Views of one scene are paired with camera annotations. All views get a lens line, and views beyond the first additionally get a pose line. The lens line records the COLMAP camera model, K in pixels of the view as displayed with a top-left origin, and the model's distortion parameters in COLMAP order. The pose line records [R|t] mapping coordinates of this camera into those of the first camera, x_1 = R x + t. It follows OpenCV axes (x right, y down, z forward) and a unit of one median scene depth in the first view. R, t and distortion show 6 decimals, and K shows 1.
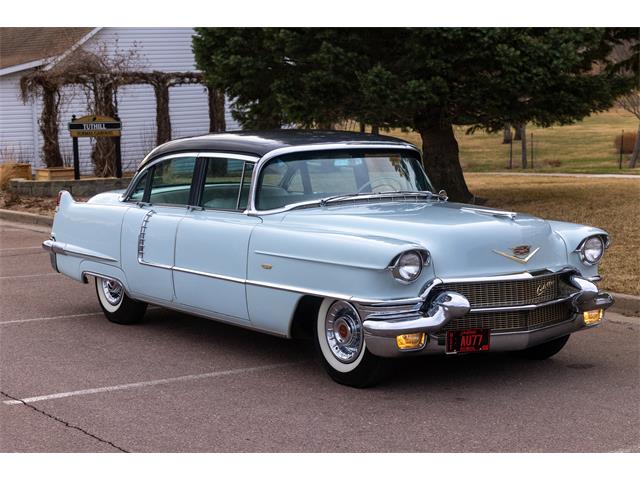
lens RADIAL K [[1632.1, 0, 320.0], [0, 1632.1, 240.0], [0, 0, 1]] dist [0.088335, -0.151192]
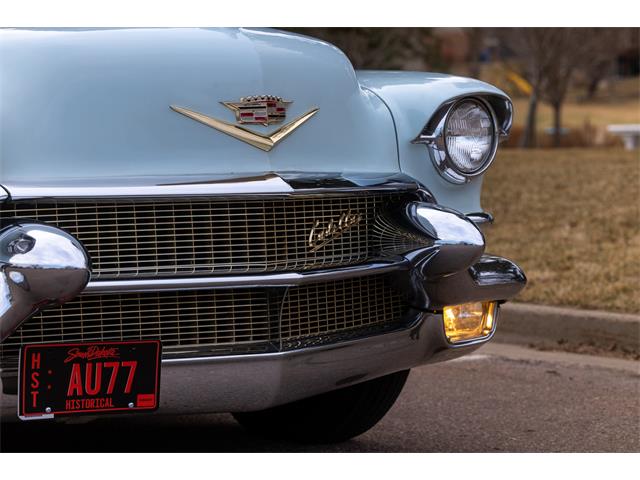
lens RADIAL K [[1632.1, 0, 320.0], [0, 1632.1, 240.0], [0, 0, 1]] dist [0.088335, -0.151192]
pose [[0.996640, 0.009582, 0.081342, 0.104395], [-0.004323, 0.997903, -0.064578, 0.052400], [-0.081790, 0.064009, 0.994592, 0.642103]]
